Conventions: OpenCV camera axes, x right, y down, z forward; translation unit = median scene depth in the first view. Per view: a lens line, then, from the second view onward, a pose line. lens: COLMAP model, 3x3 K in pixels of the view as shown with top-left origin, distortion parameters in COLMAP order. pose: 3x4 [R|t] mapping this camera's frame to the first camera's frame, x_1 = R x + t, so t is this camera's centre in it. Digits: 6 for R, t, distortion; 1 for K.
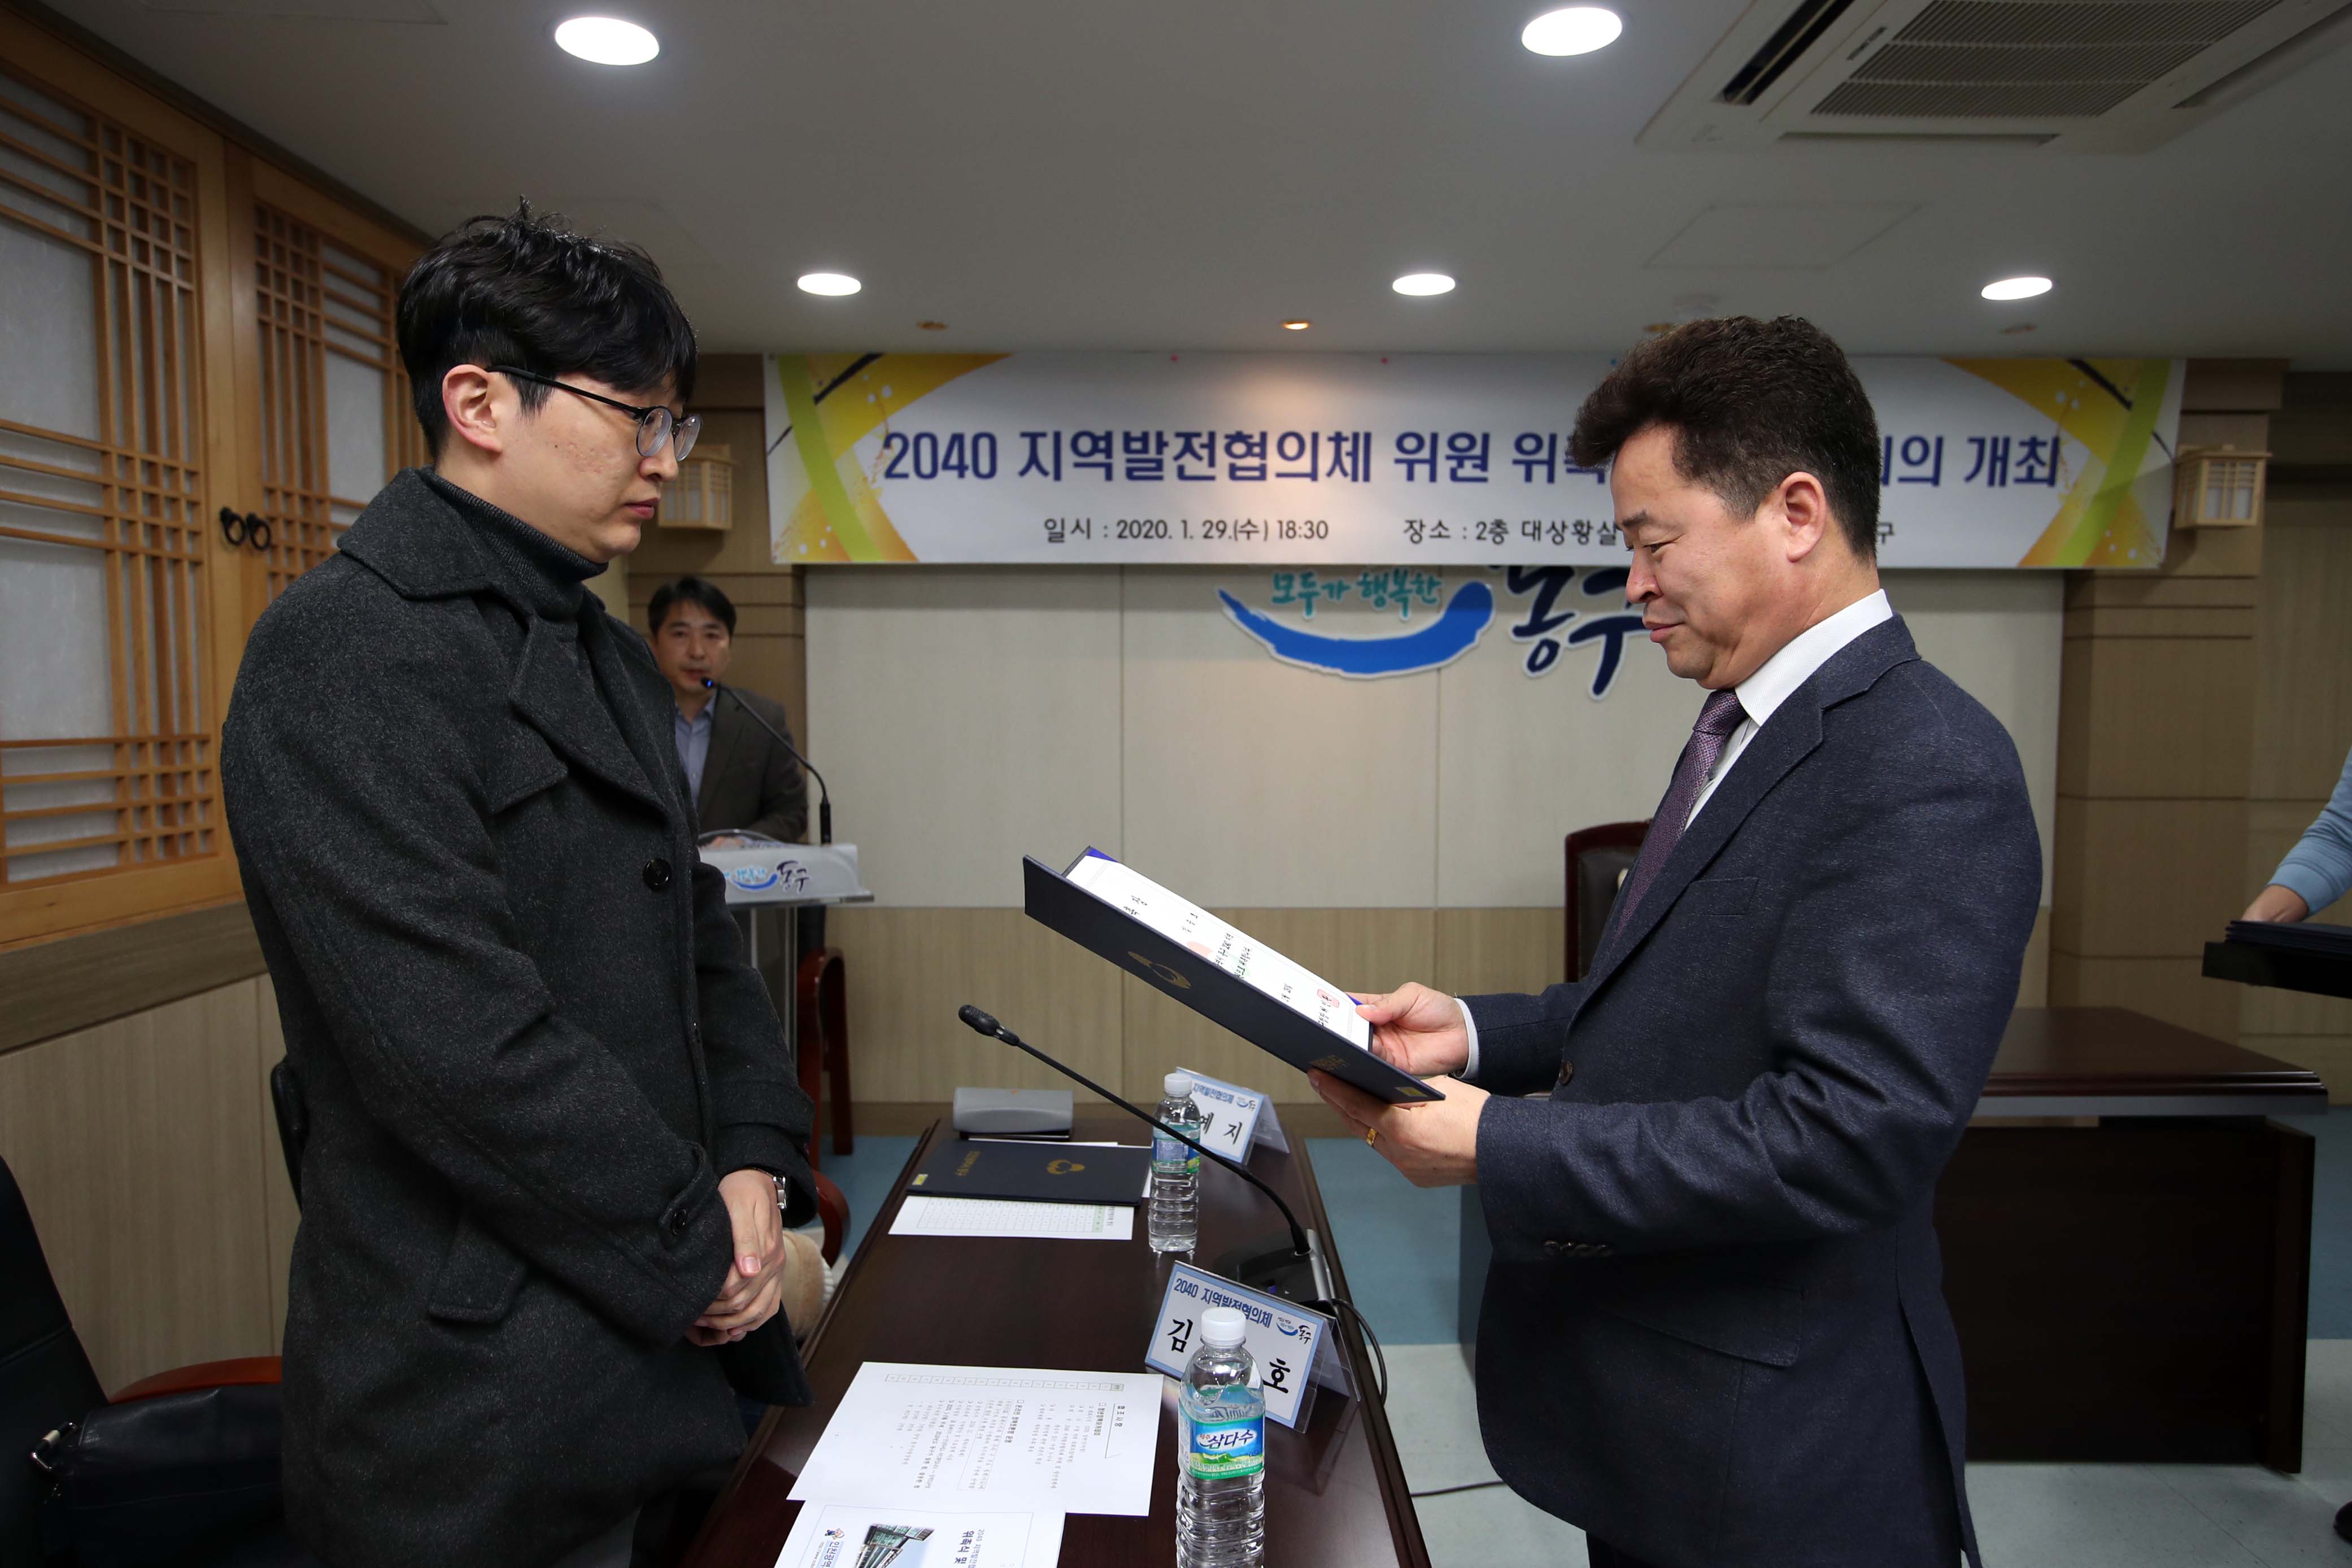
lens RADIAL K [[1449.6, 0, 1176.0], [0, 1449.6, 784.0], [0, 0, 1]] dist [0.009308, 0.002500]
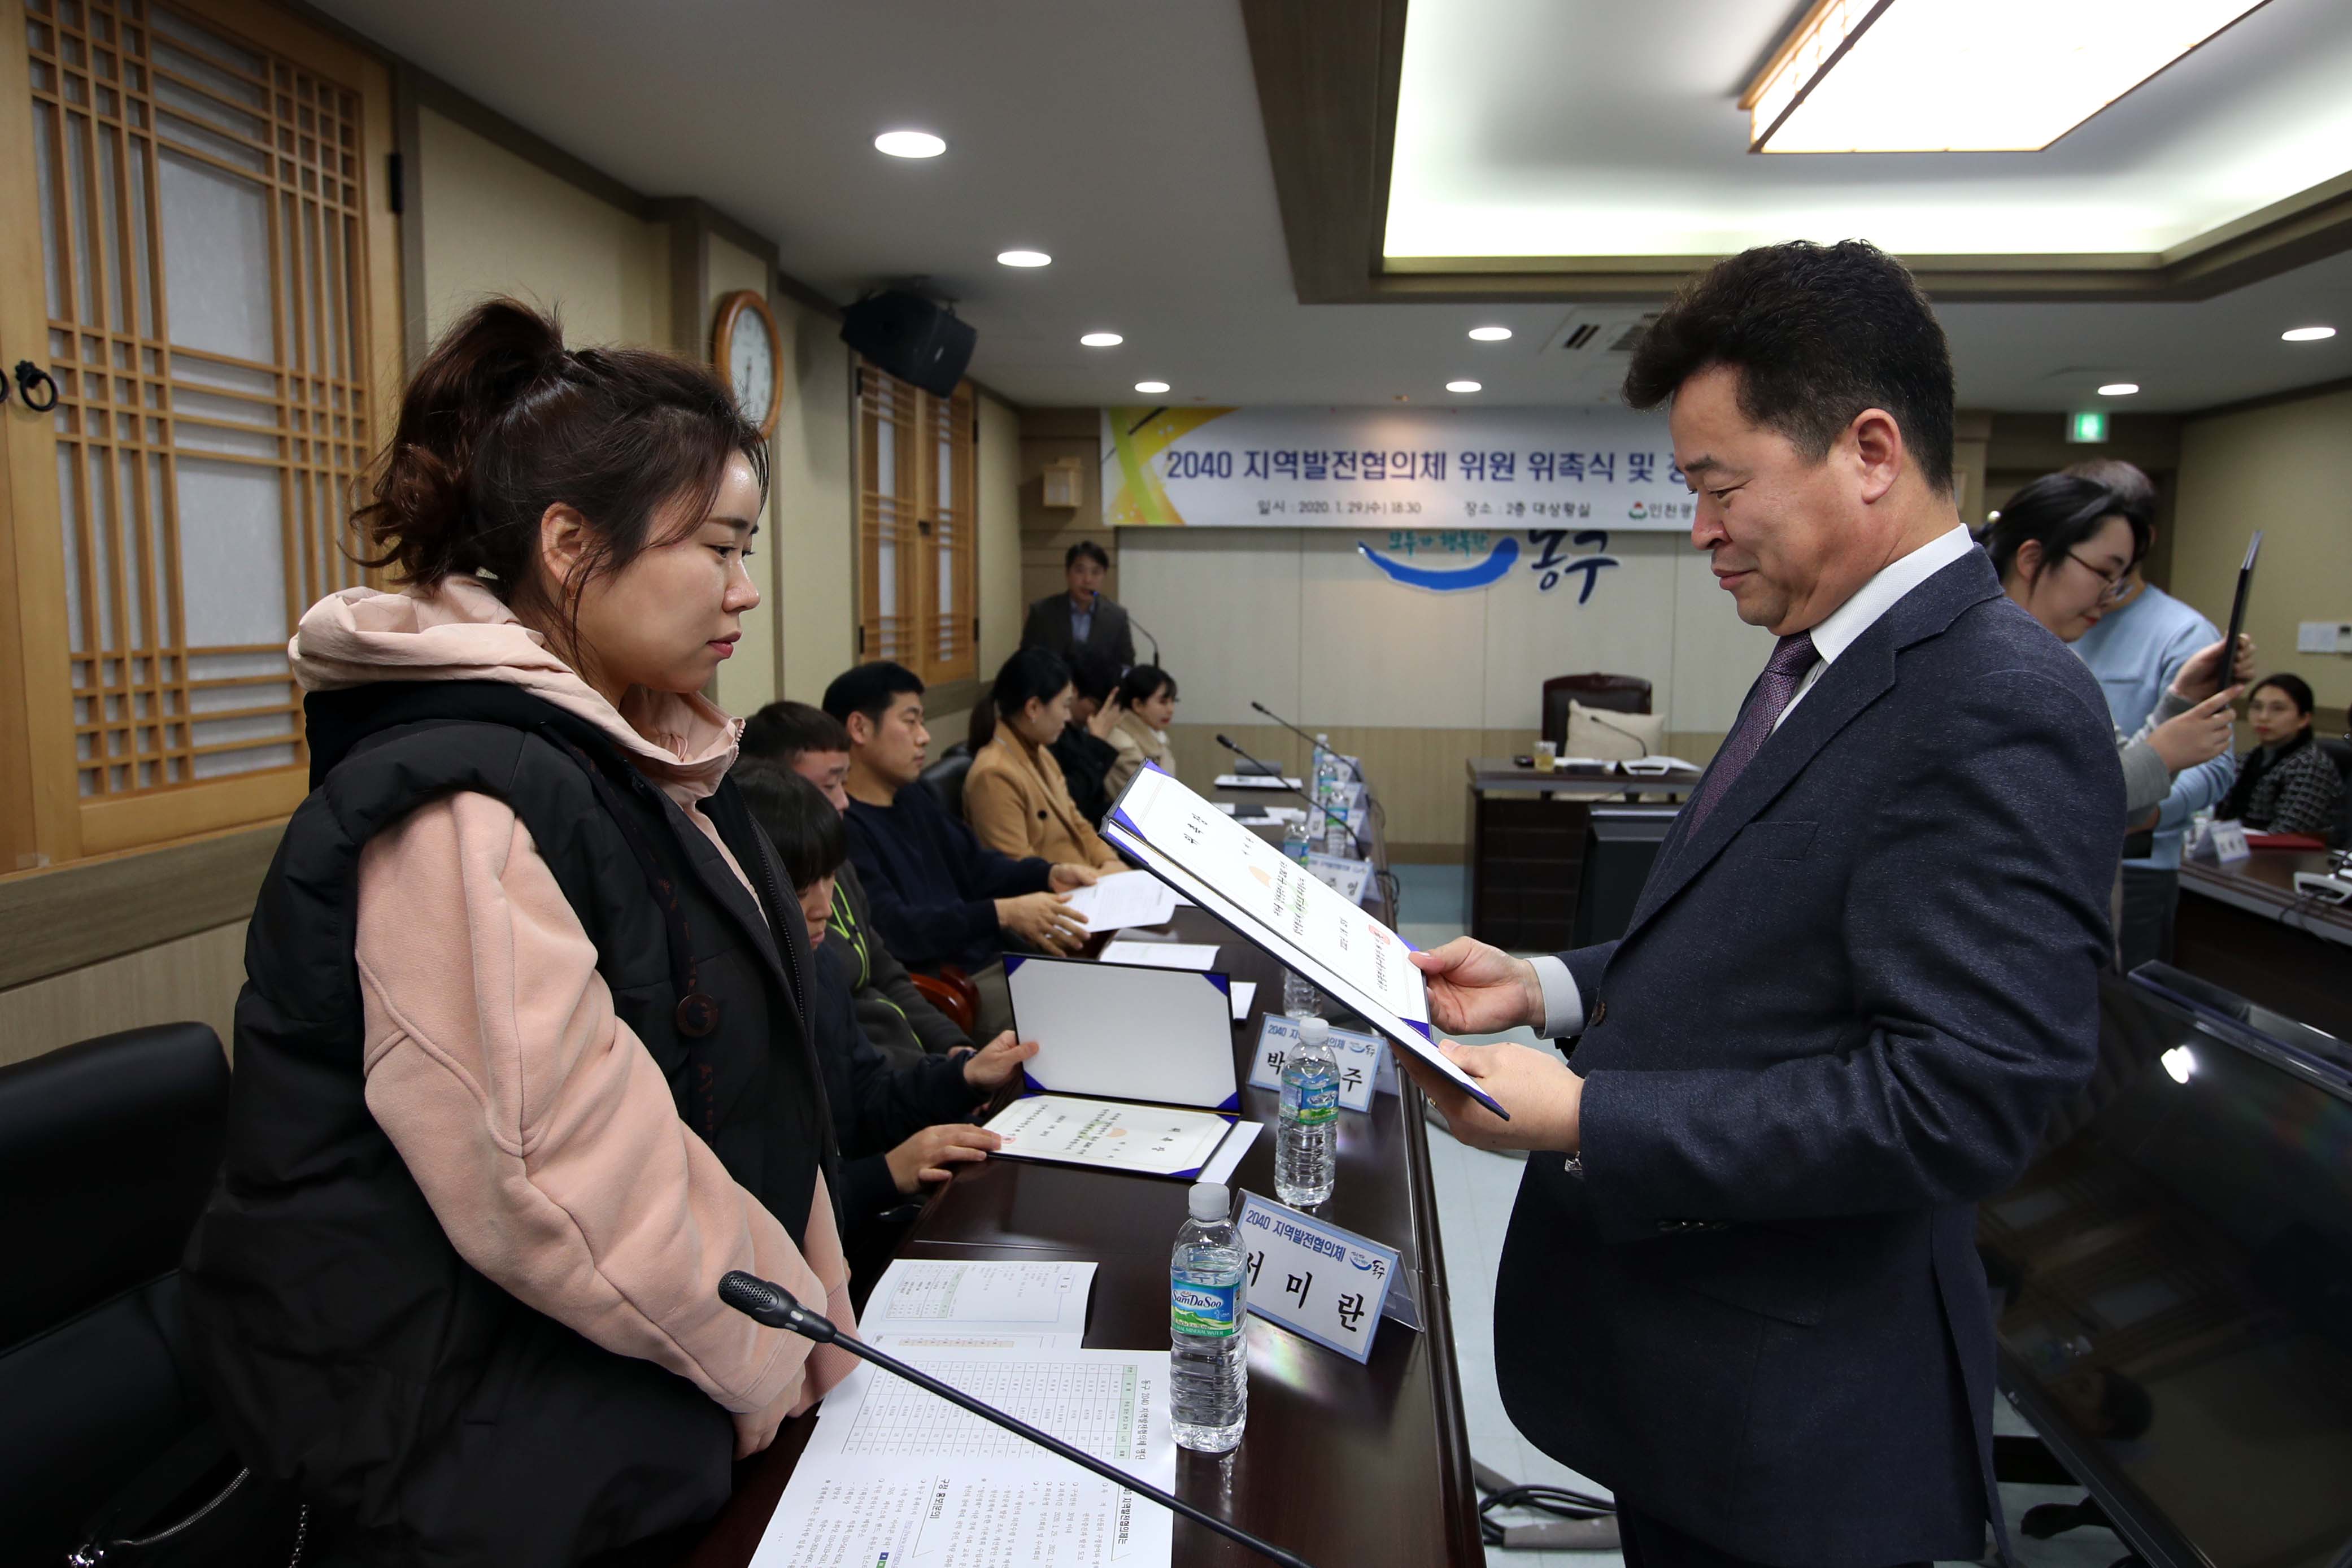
lens RADIAL K [[1450.5, 0, 1231.7], [0, 1450.5, 738.2], [0, 0, 1]] dist [-0.004586, -0.000881]
pose [[0.996736, 0.016195, -0.079084, 0.021194], [-0.013818, 0.999439, 0.030513, 0.051196], [0.079534, -0.029320, 0.996401, -0.762177]]
